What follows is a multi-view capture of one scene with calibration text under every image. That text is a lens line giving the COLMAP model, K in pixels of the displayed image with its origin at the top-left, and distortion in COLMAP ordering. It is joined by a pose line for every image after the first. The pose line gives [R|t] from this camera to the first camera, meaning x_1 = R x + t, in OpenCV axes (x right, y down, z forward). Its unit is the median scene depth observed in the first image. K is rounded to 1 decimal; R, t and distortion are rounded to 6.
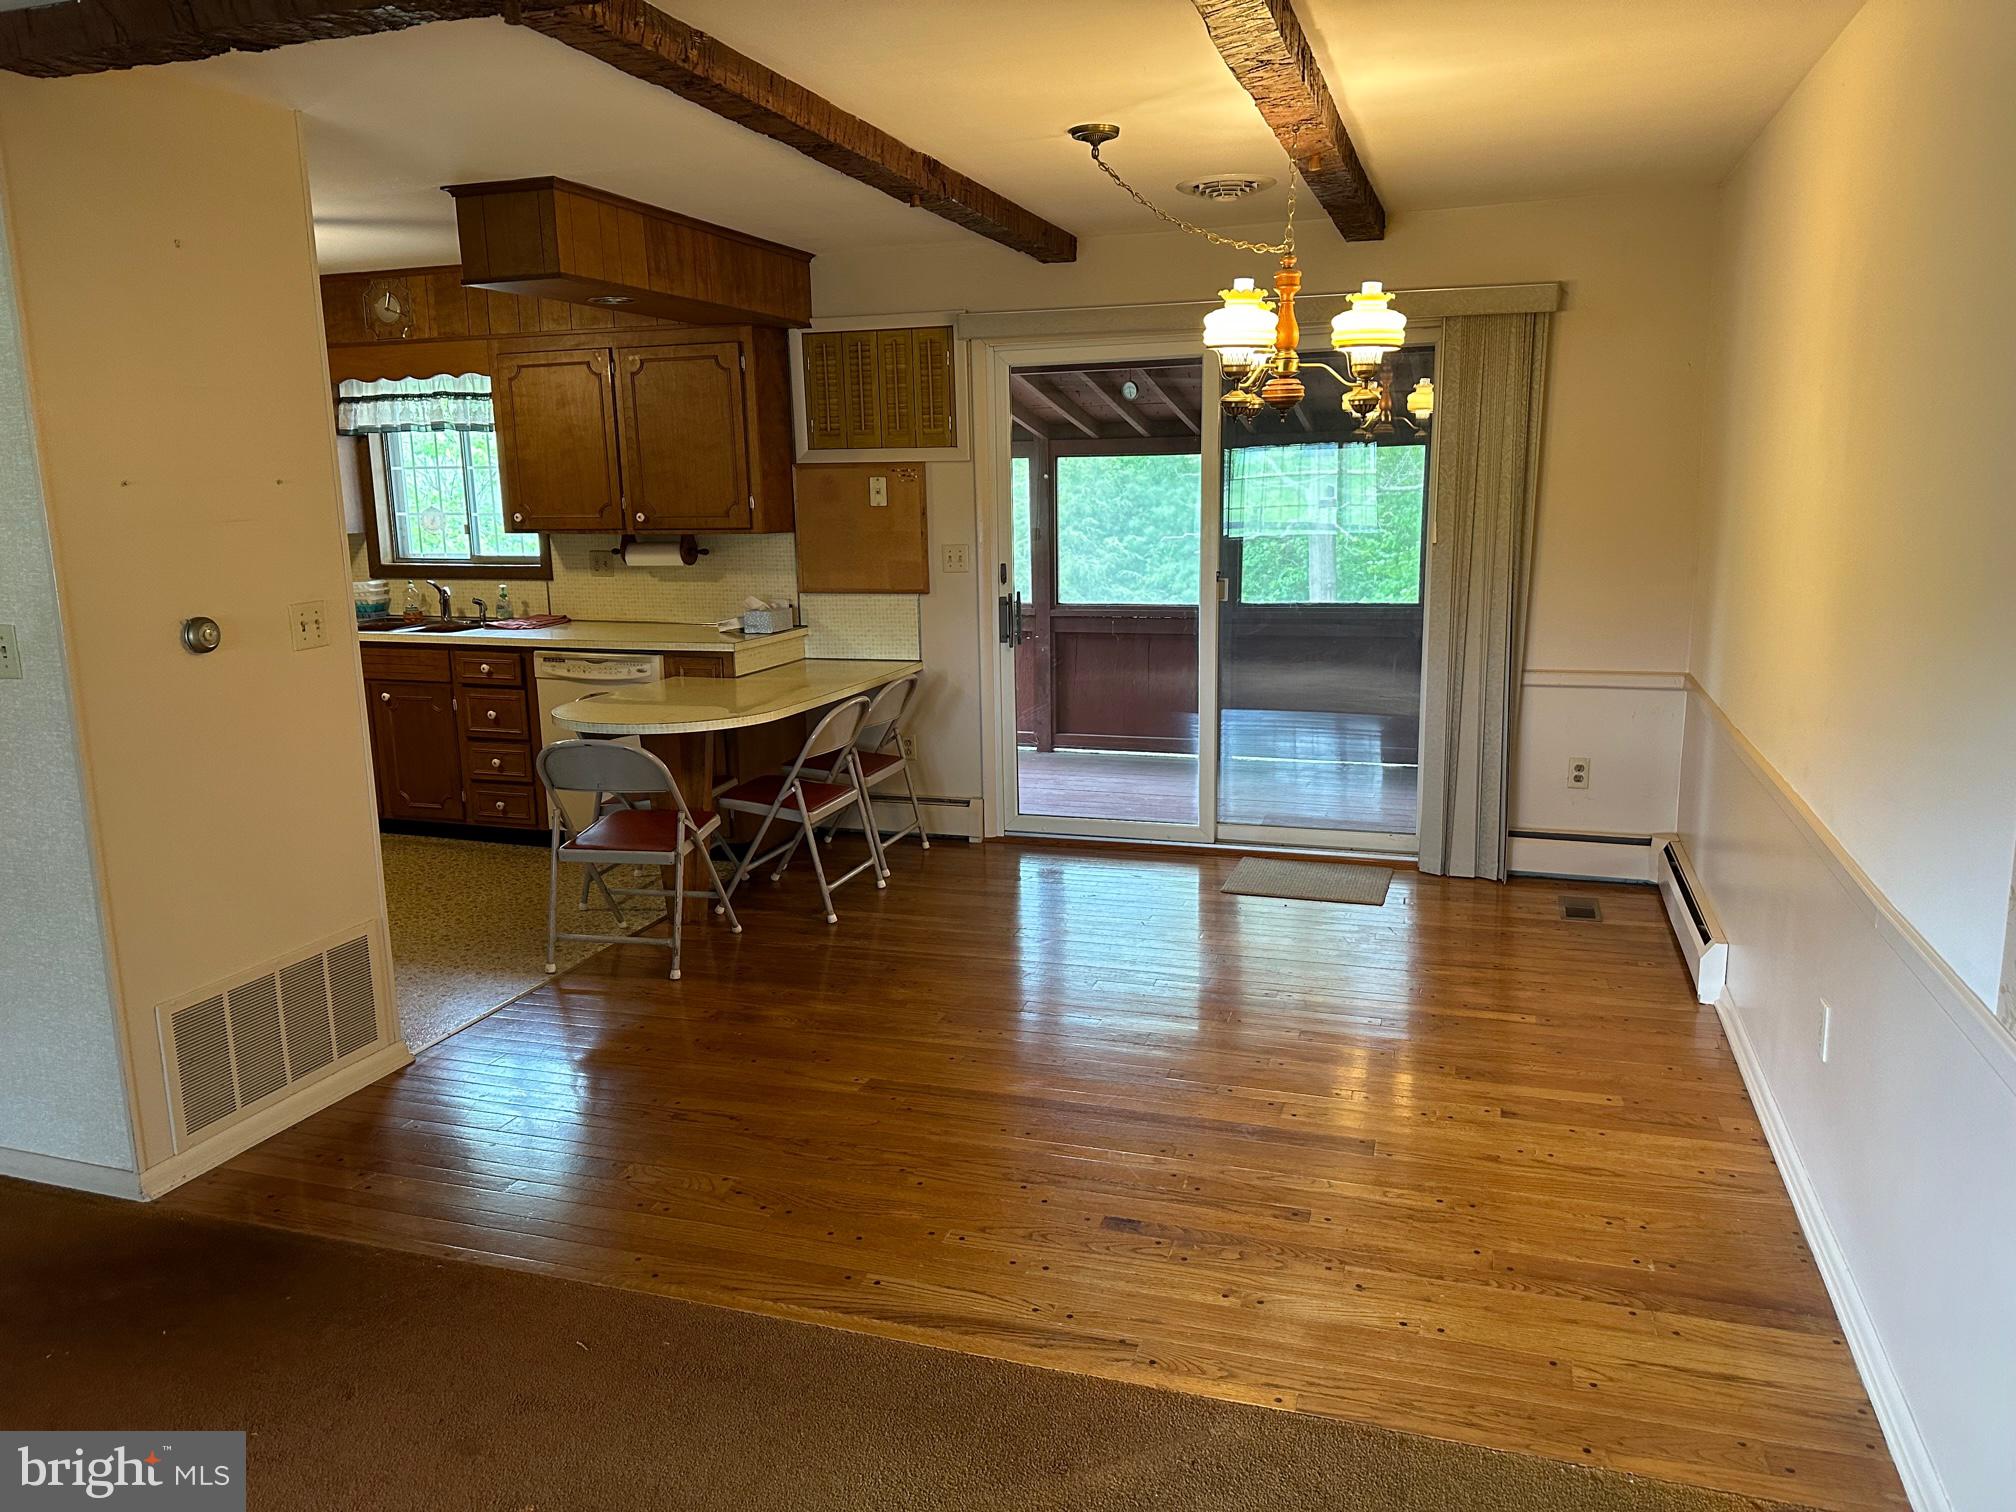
lens RADIAL K [[1419.6, 0, 1006.7], [0, 1419.6, 761.2], [0, 0, 1]] dist [0.113970, -0.178813]
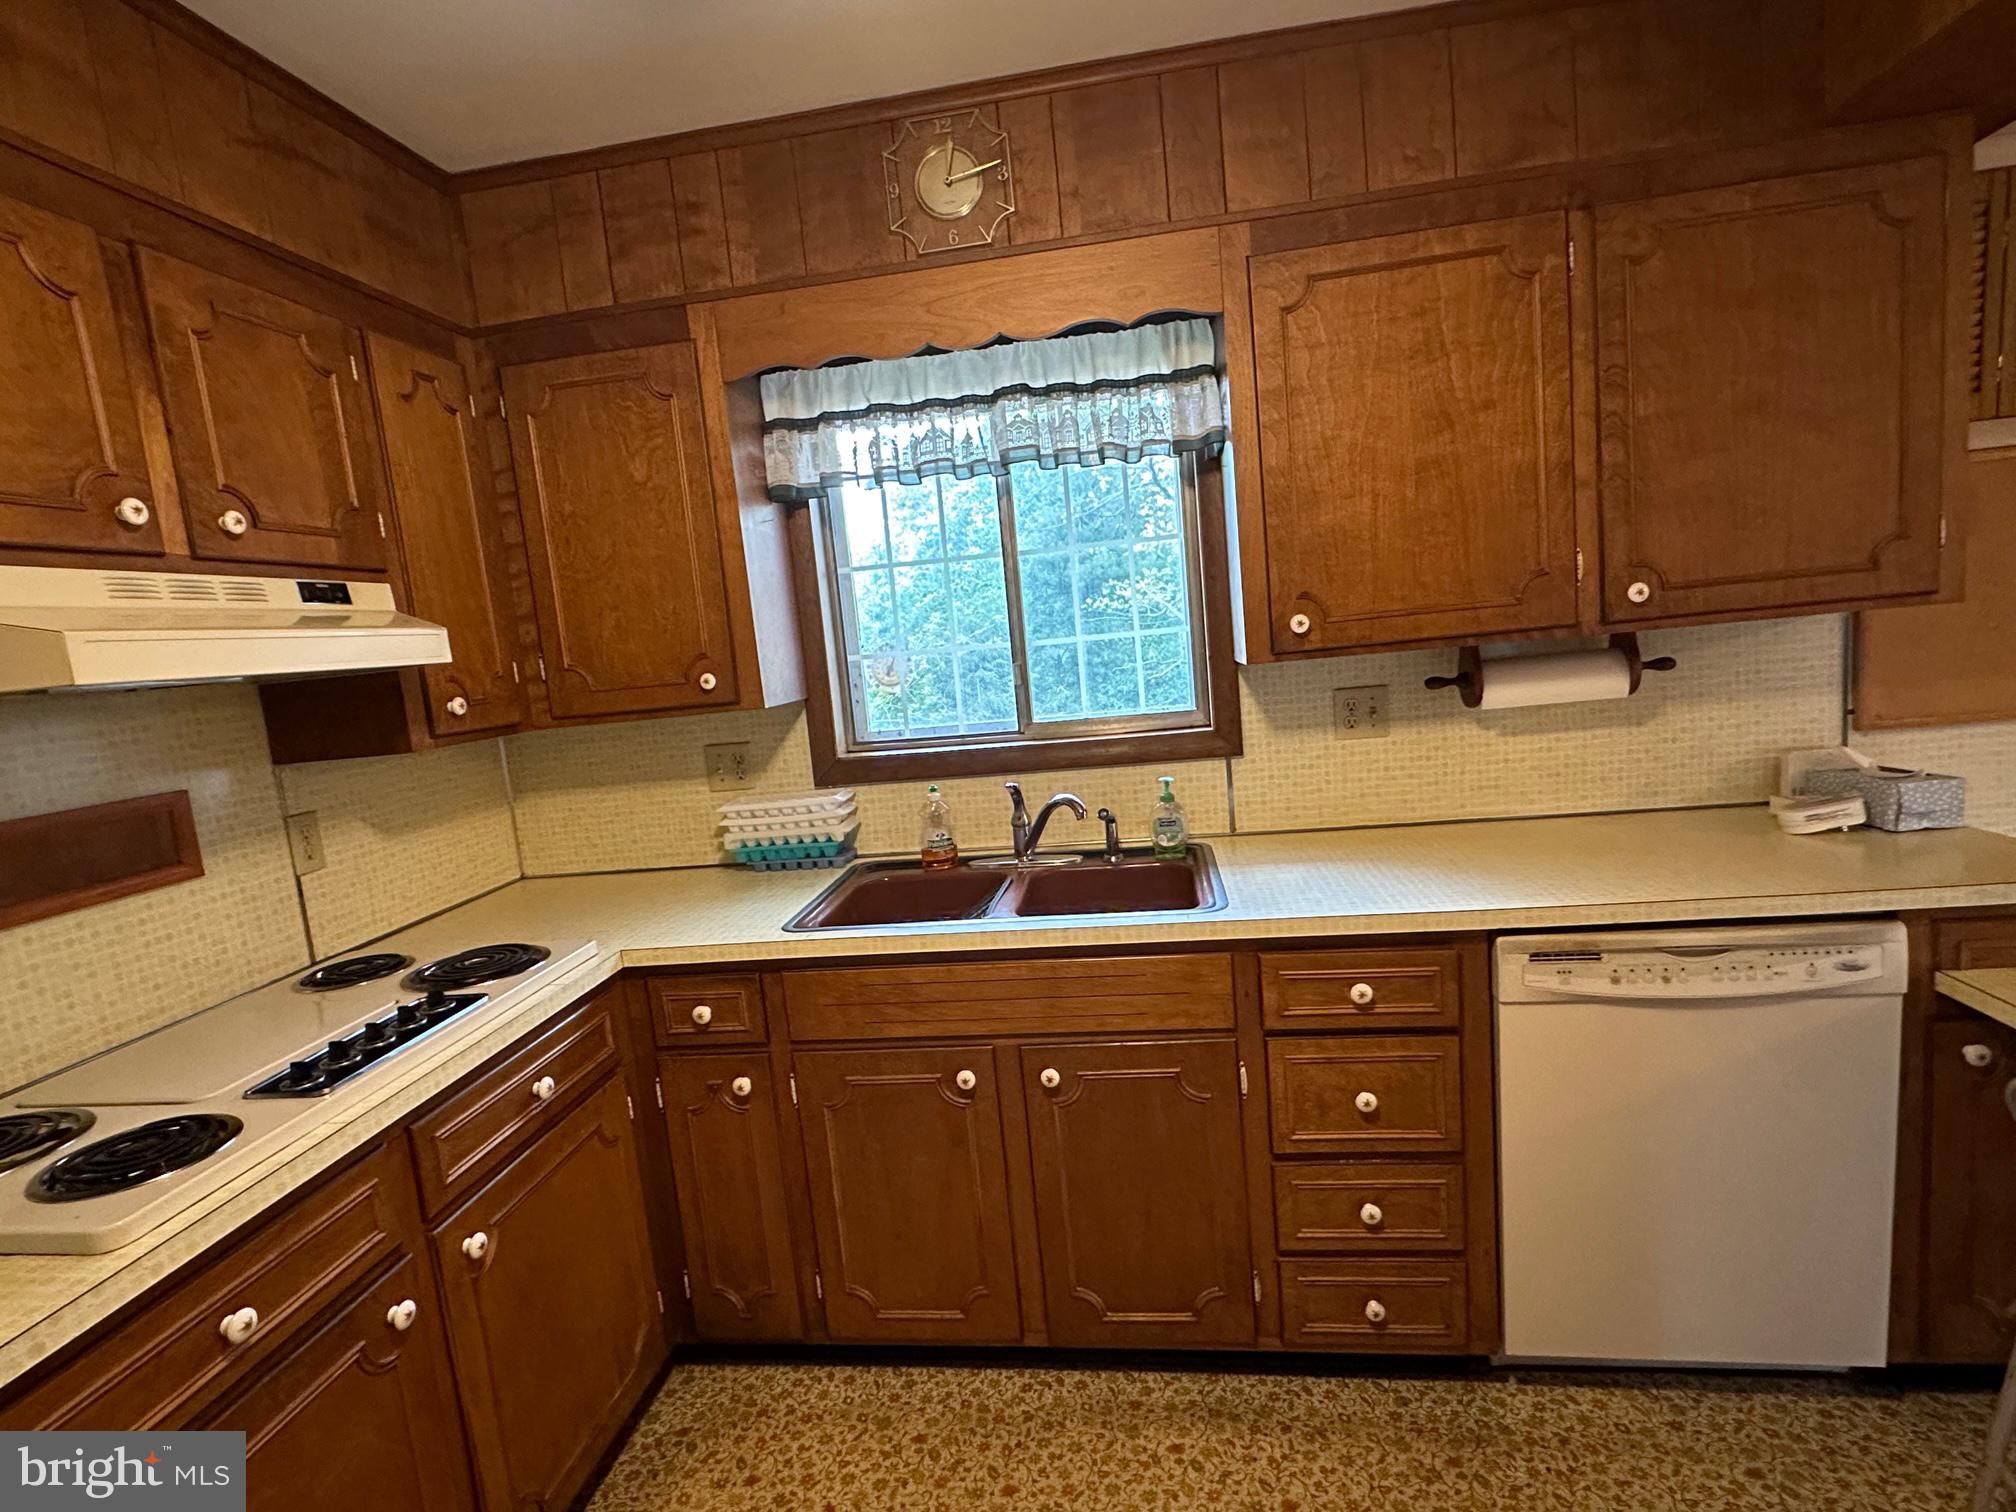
lens RADIAL K [[1000.0, 0, 965.8], [0, 1000.0, 763.3], [0, 0, 1]] dist [-0.000806, 0.000025]
pose [[0.979565, -0.097735, 0.175787, -0.502807], [0.110453, 0.991815, -0.064061, -0.119752], [-0.168087, 0.082168, 0.982342, 0.726789]]
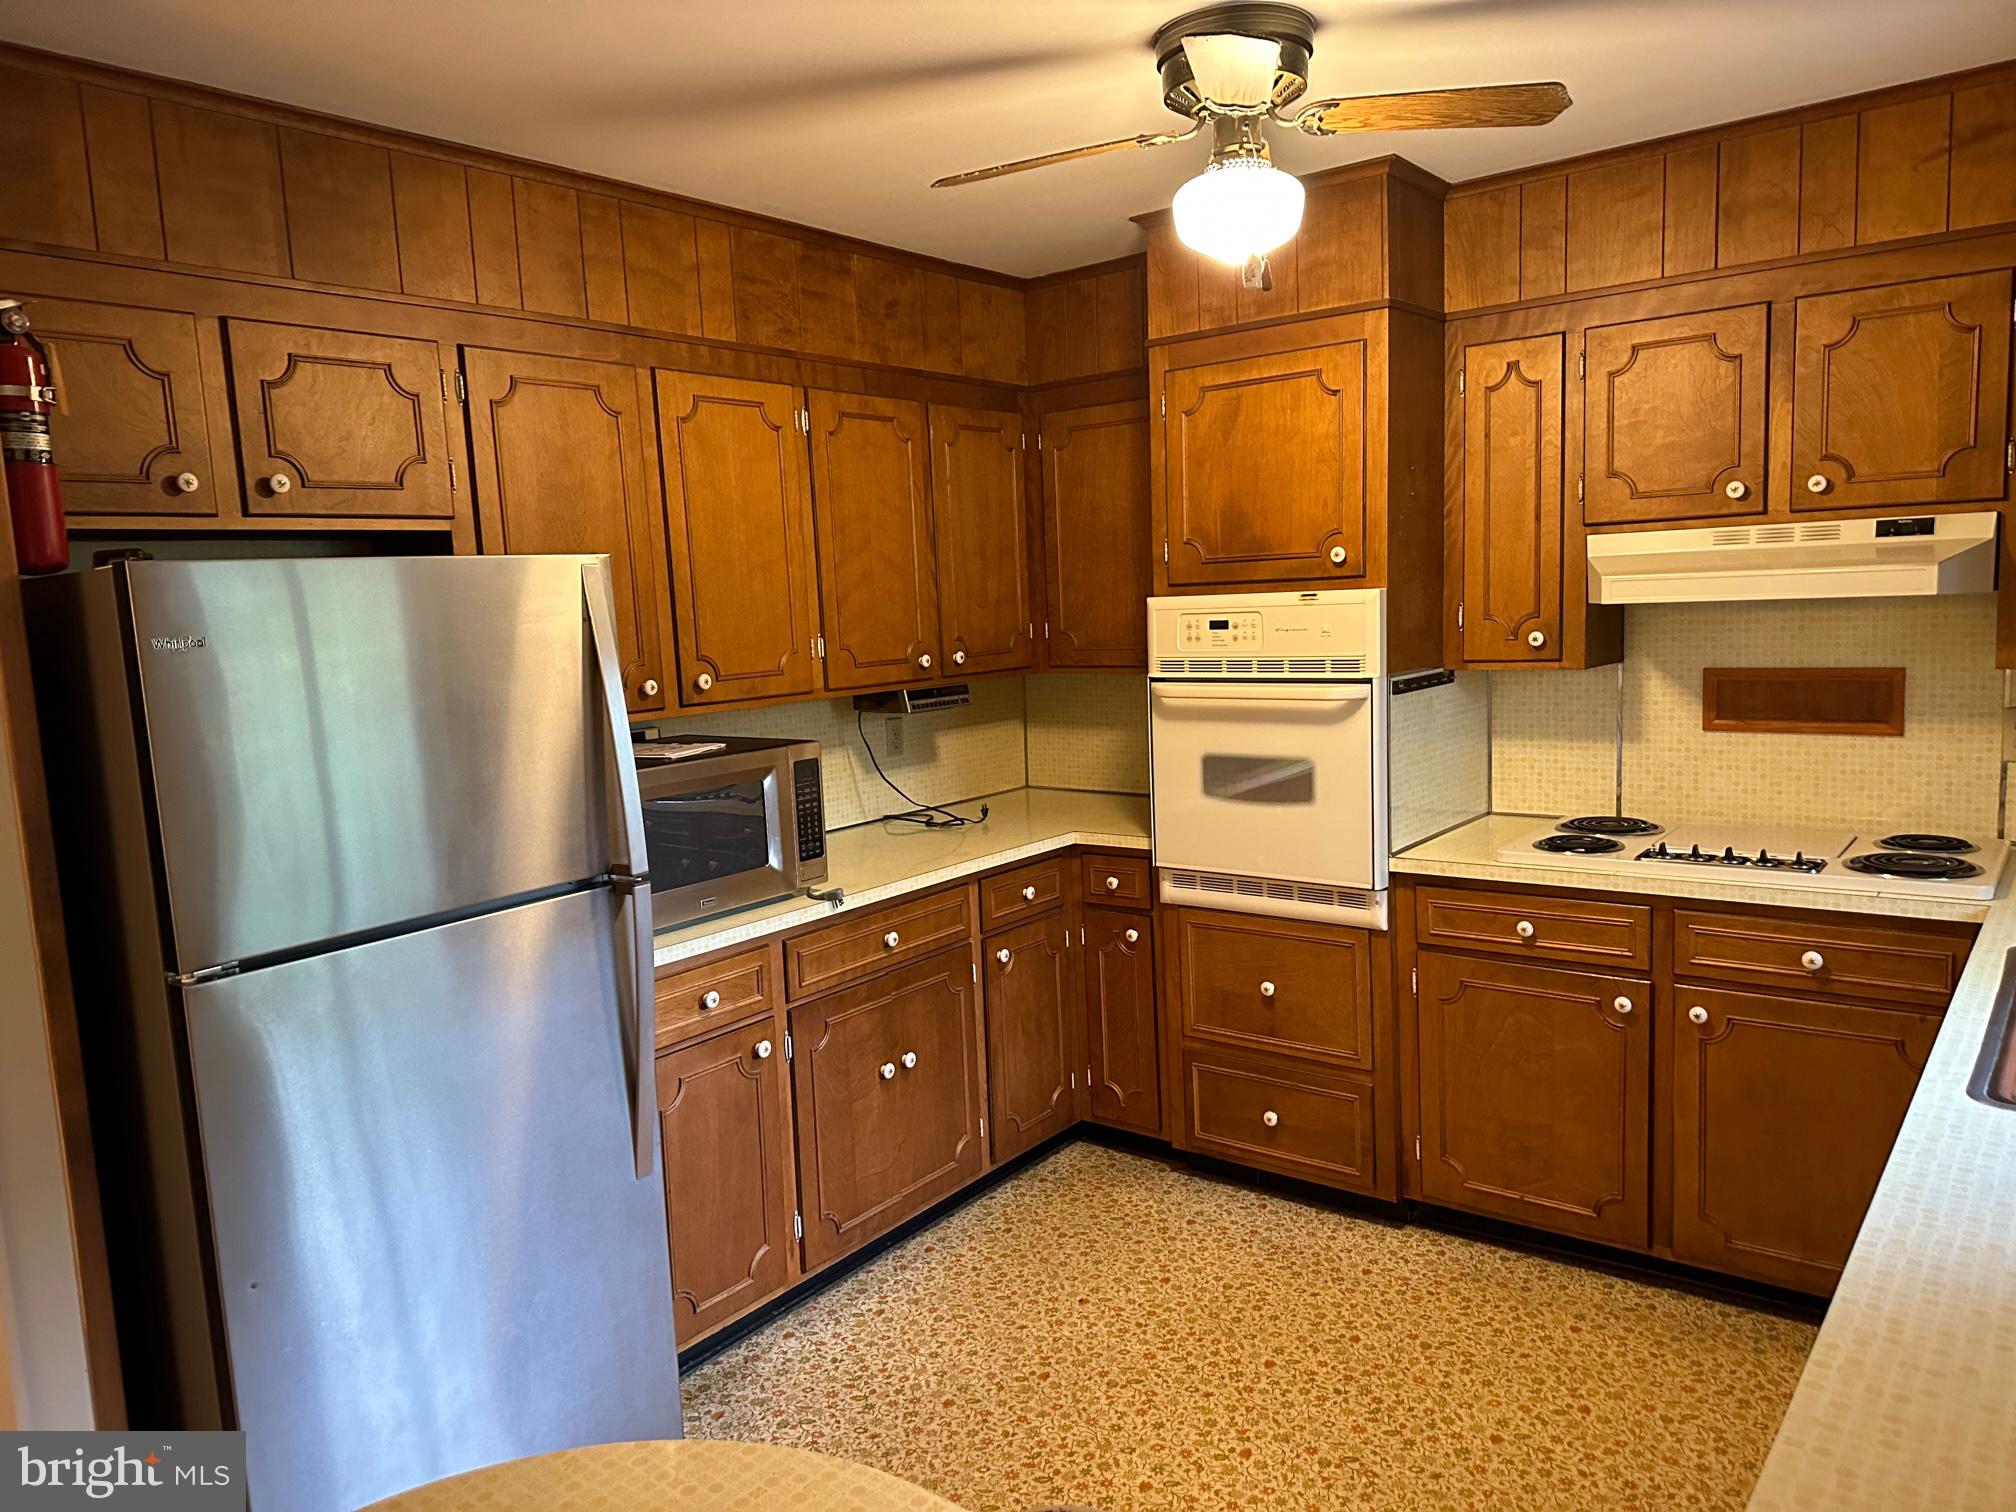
lens RADIAL K [[1443.2, 0, 931.3], [0, 1443.2, 757.3], [0, 0, 1]] dist [0.088674, -0.107190]
pose [[-0.348838, 0.143184, -0.926180, -0.042988], [-0.120023, 0.973297, 0.195674, -0.185699], [0.929466, 0.179422, -0.322338, 0.892749]]
